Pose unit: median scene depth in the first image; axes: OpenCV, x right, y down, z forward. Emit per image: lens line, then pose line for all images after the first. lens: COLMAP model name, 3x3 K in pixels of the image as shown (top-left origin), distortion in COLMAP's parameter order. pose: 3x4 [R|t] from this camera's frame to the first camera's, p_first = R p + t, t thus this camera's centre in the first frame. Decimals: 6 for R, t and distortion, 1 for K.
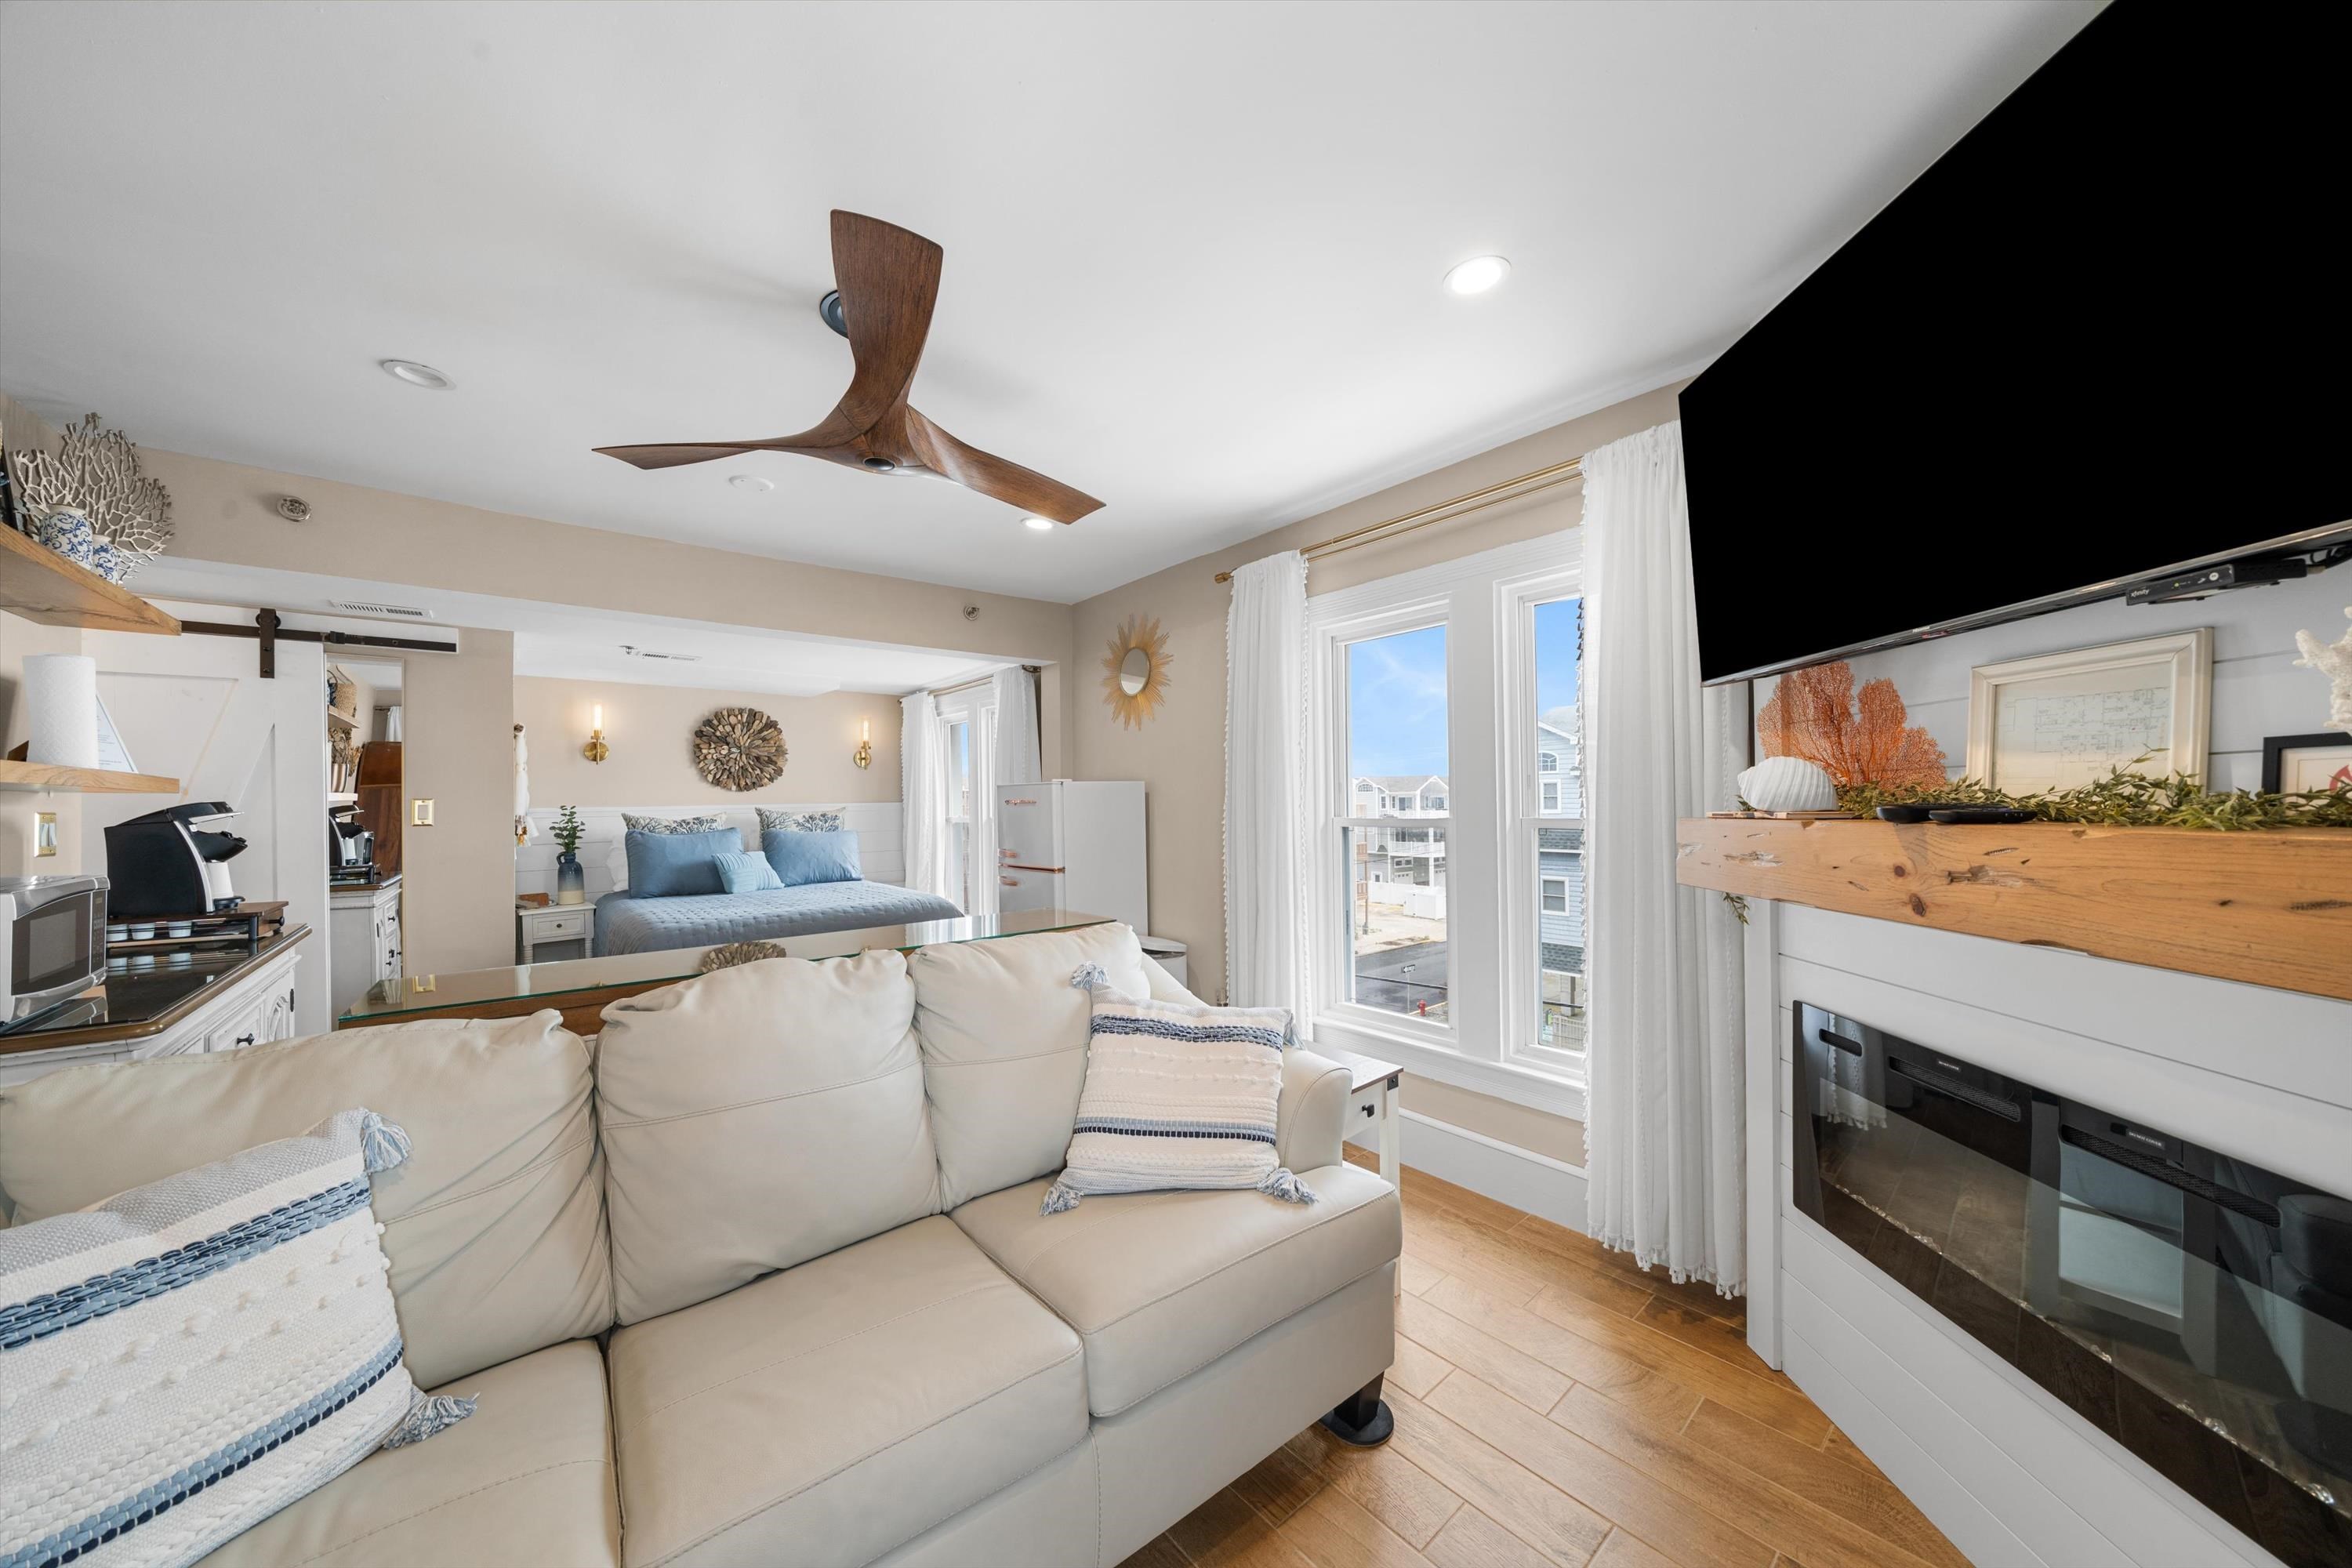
lens RADIAL K [[800.2, 0, 1175.0], [0, 800.2, 791.4], [0, 0, 1]] dist [-0.006511, 0.000010]
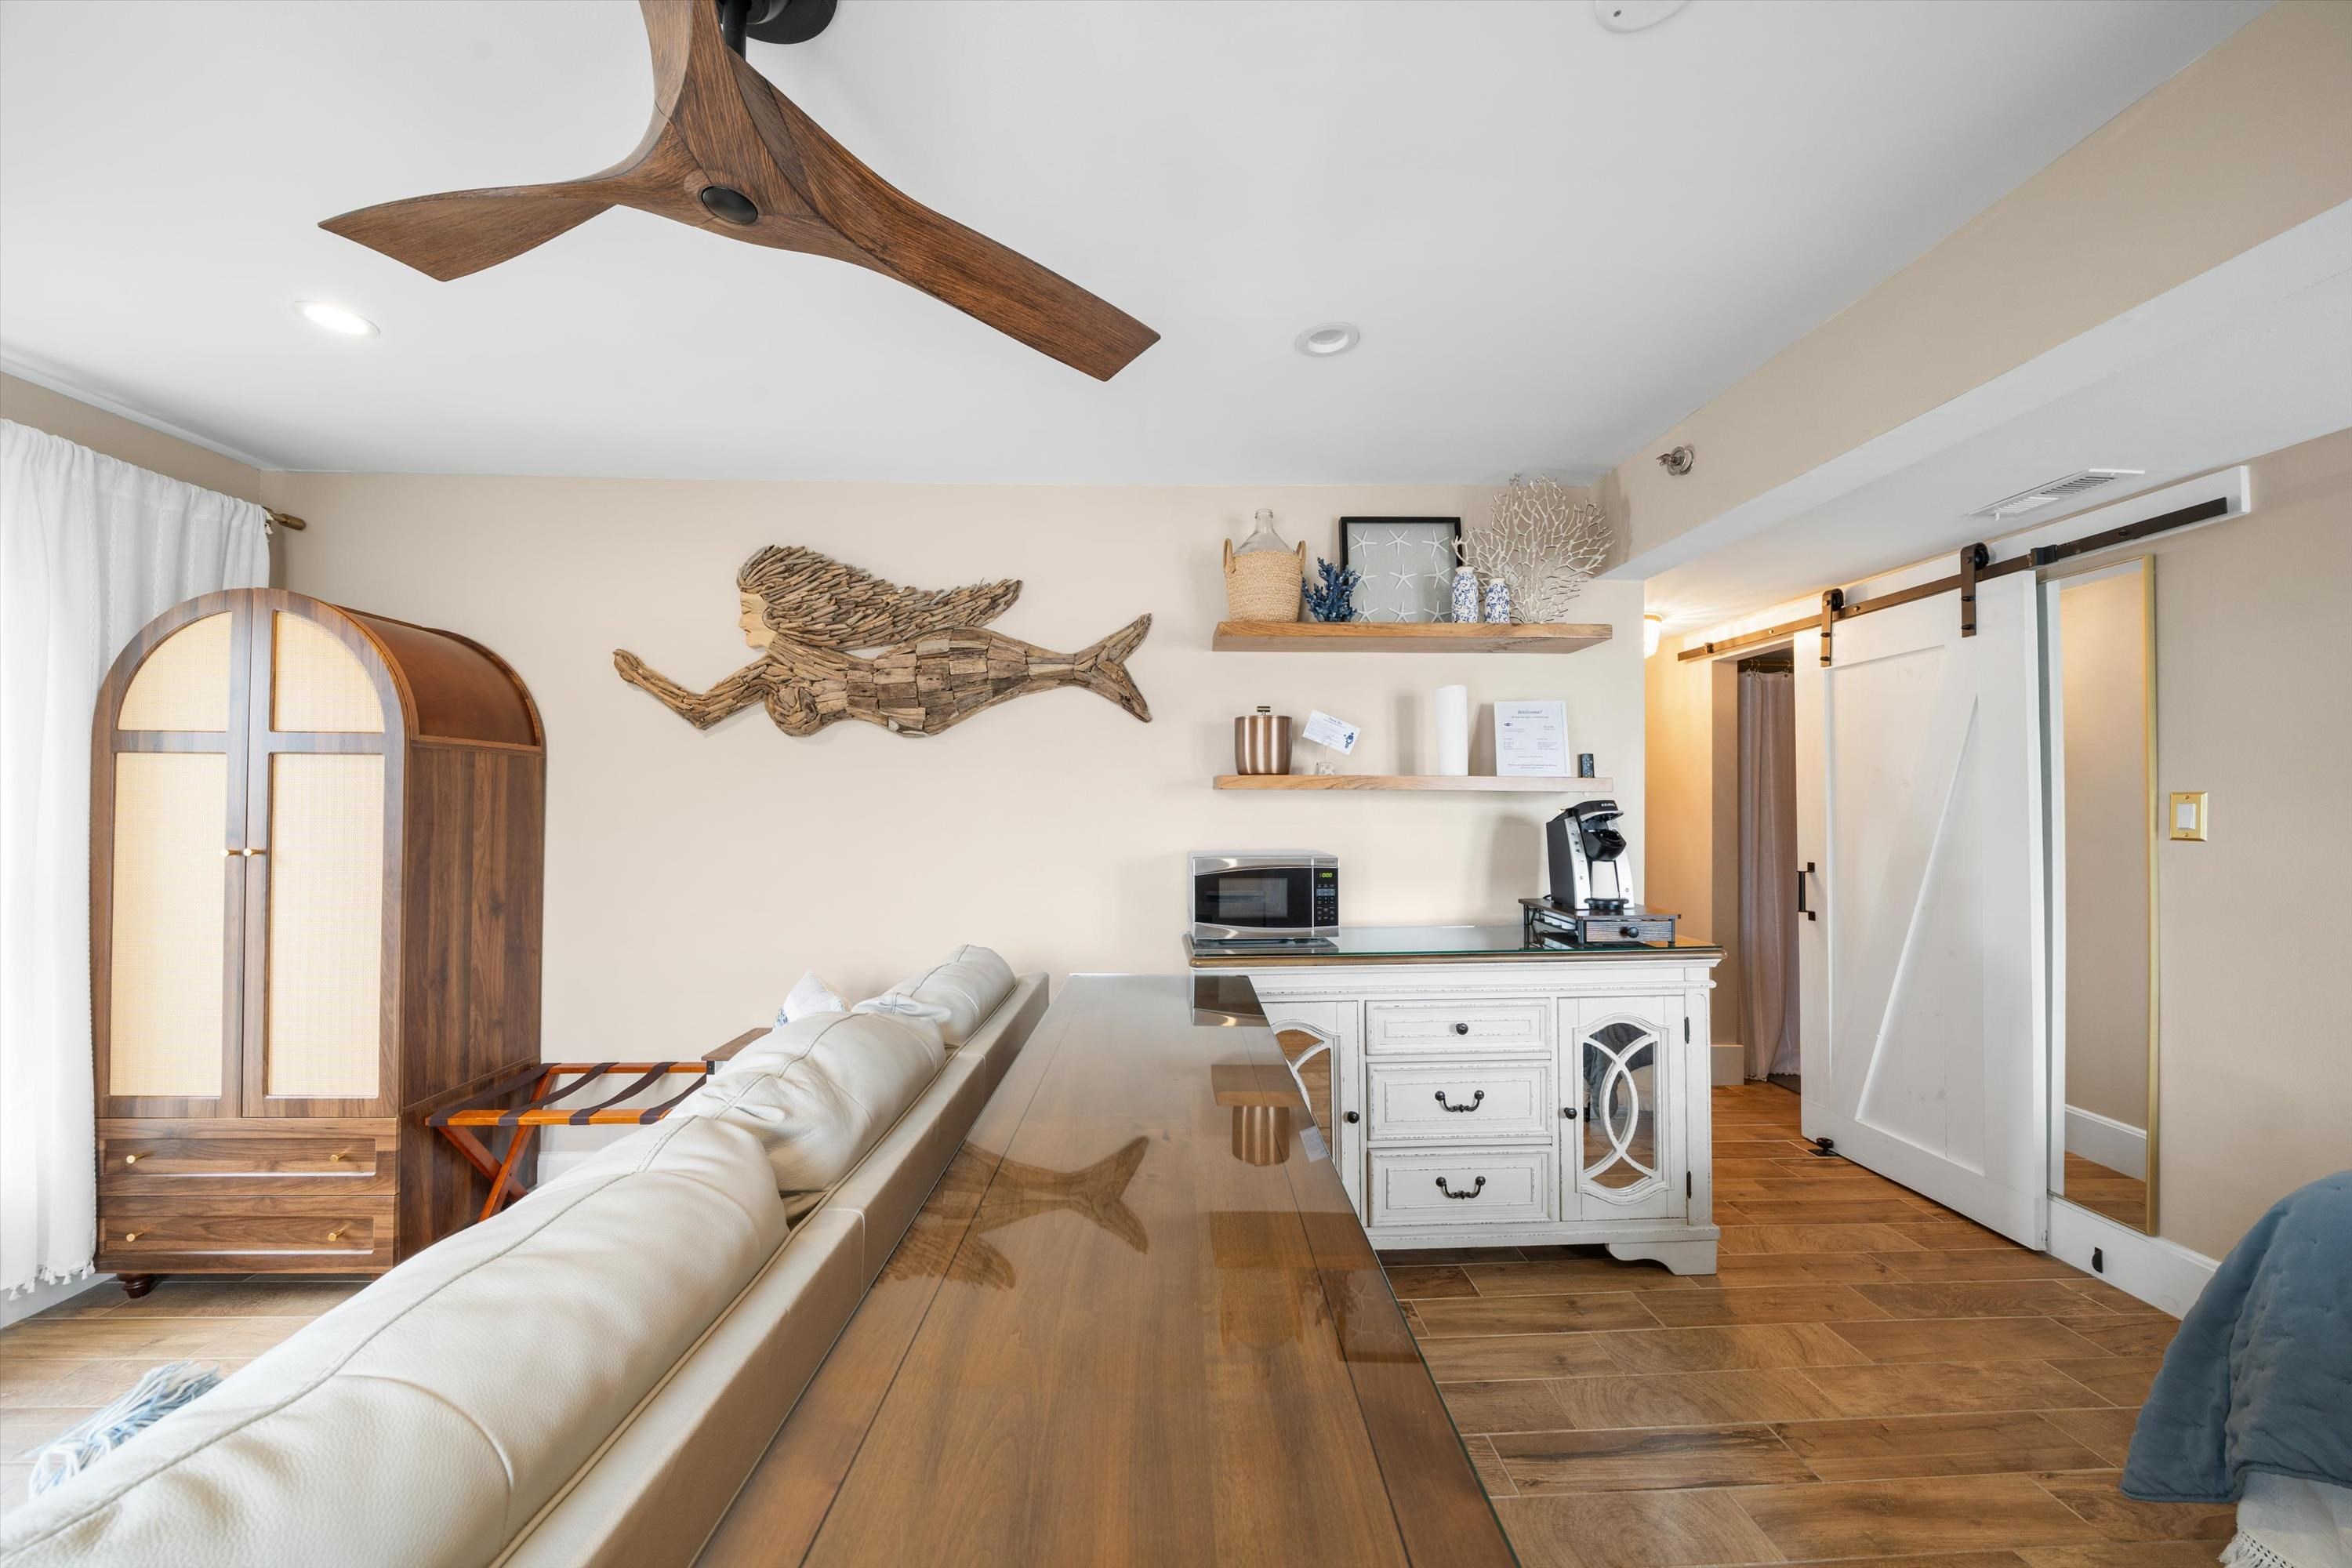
lens RADIAL K [[800.2, 0, 1175.0], [0, 800.2, 791.4], [0, 0, 1]] dist [-0.006511, 0.000010]
pose [[-0.606729, -0.001052, -0.794908, -0.147408], [0.017007, 0.999753, -0.014304, 0.008674], [0.794727, -0.022197, -0.606561, 1.707142]]
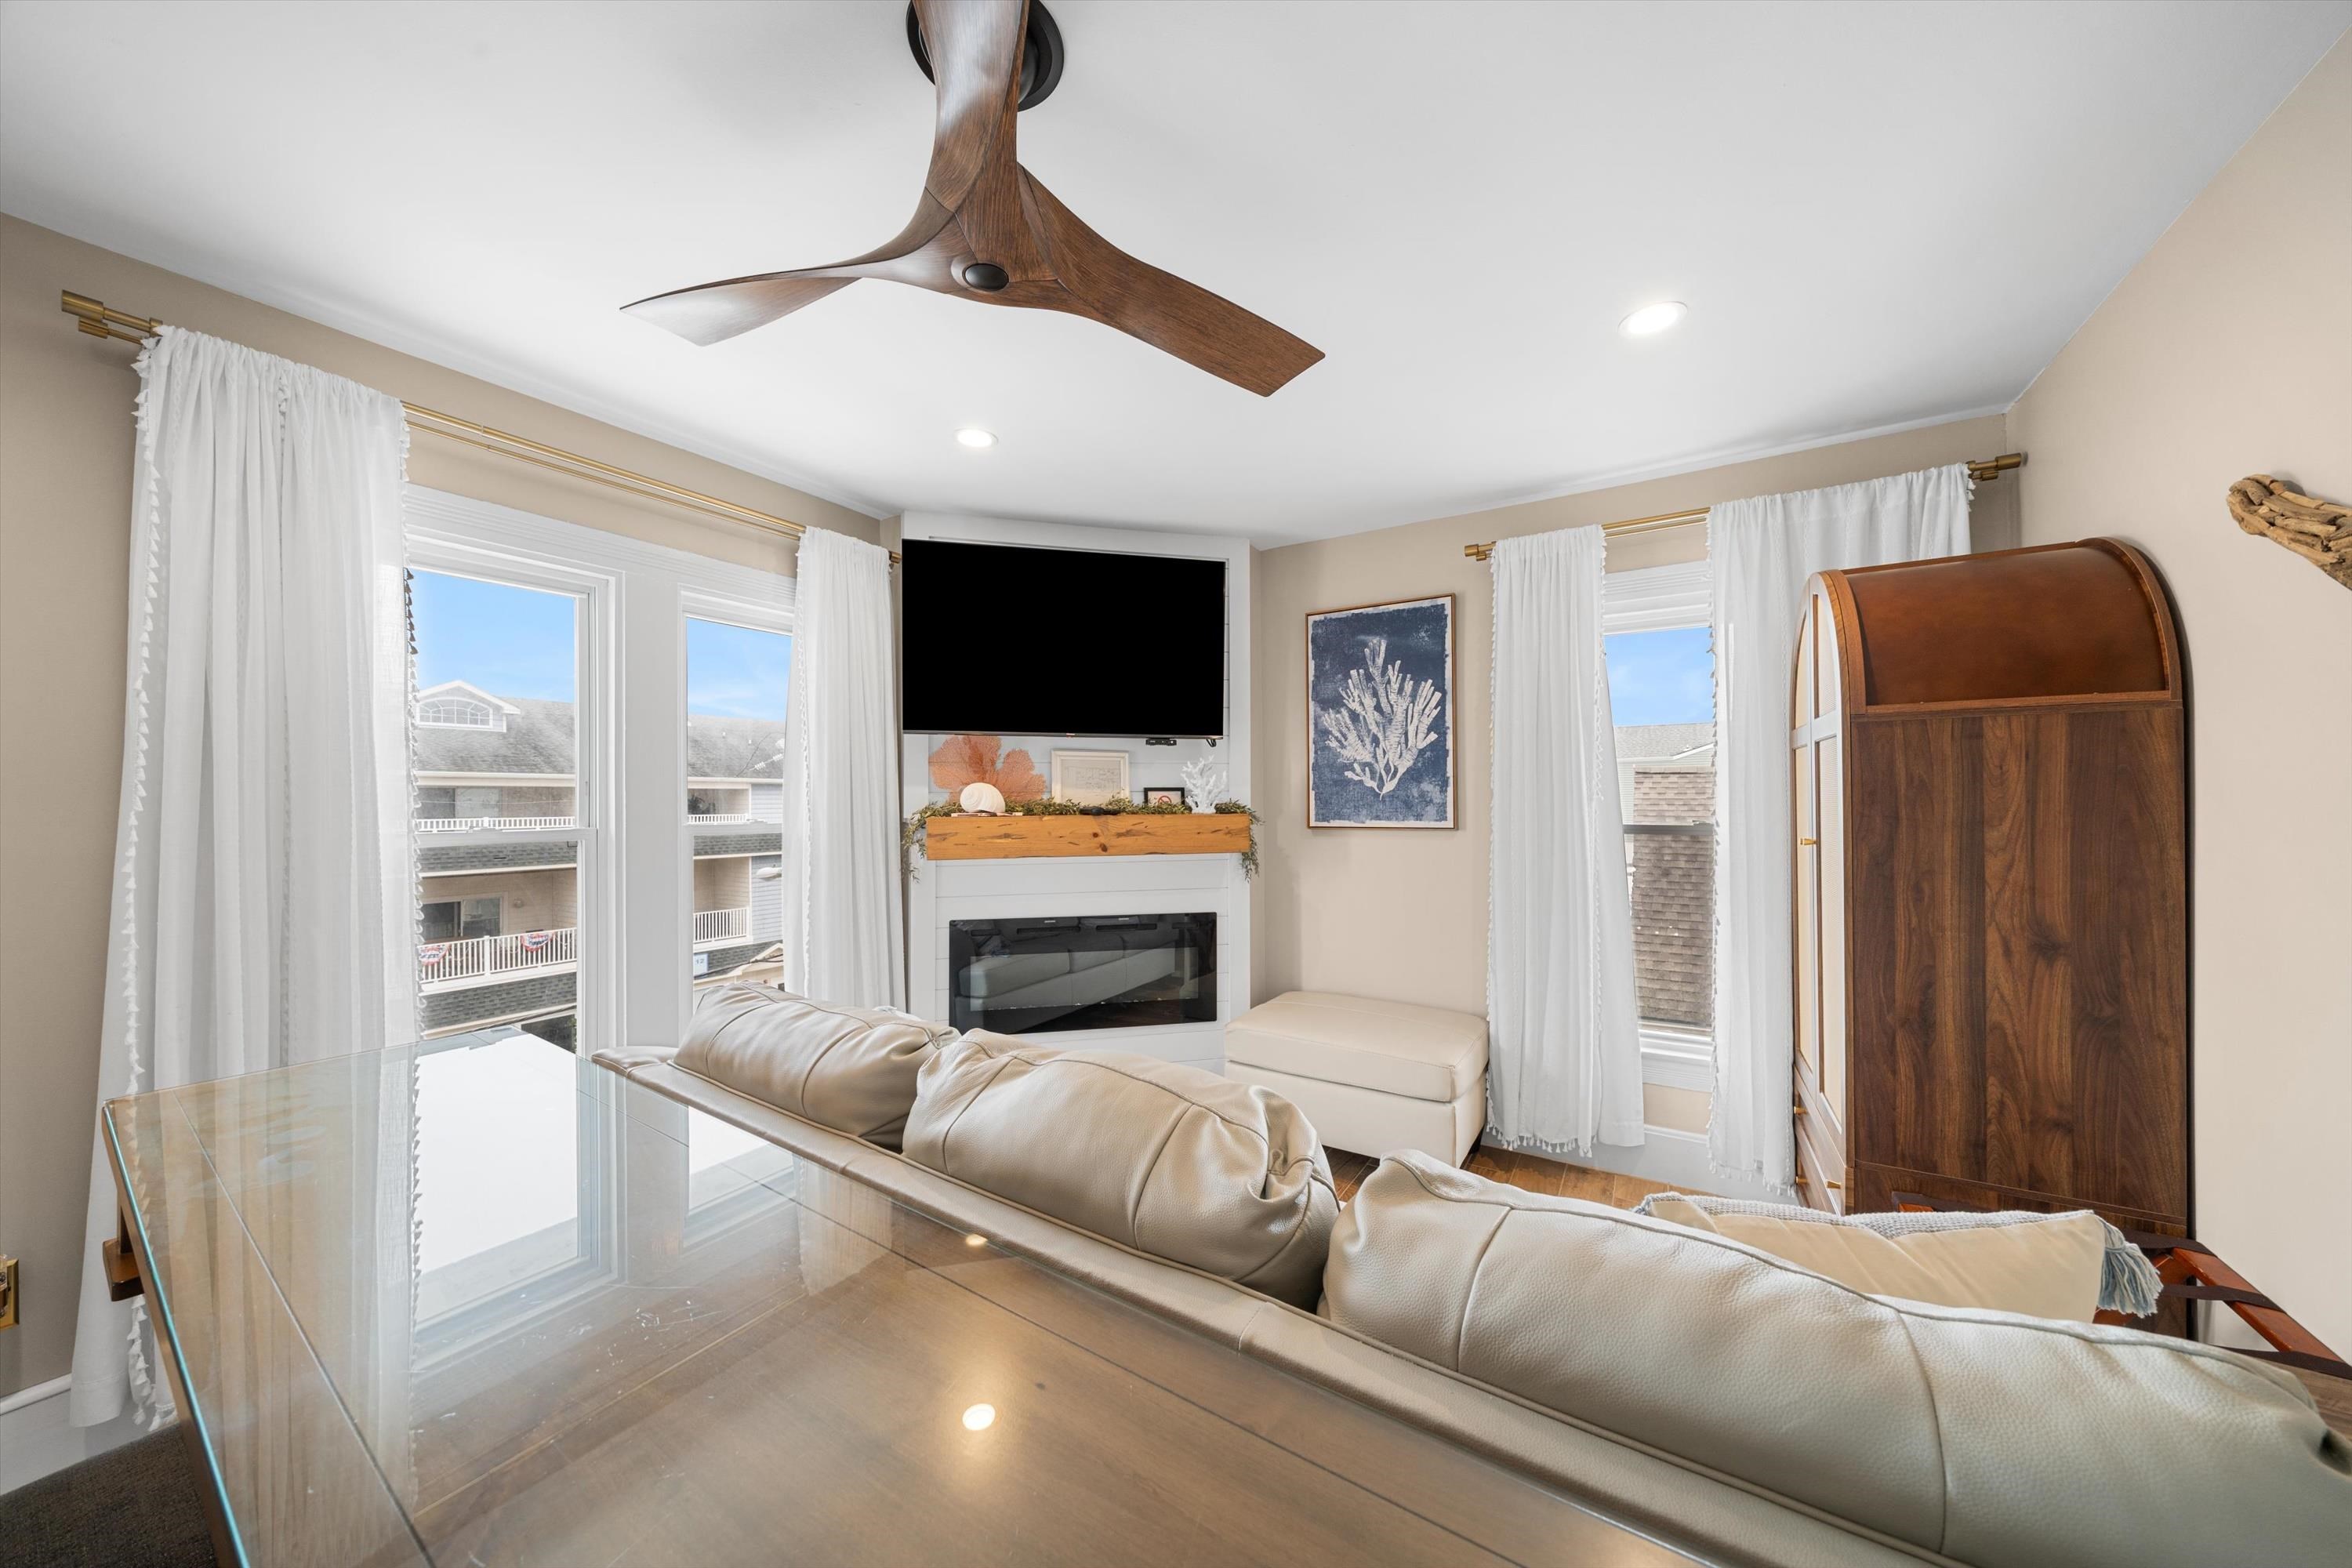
lens RADIAL K [[800.2, 0, 1175.0], [0, 800.2, 791.4], [0, 0, 1]] dist [-0.006511, 0.000010]
pose [[-0.325604, 0.022650, 0.945235, -1.111157], [-0.003997, 0.999671, -0.025331, 0.019168], [-0.945498, -0.012026, -0.325407, 1.151082]]
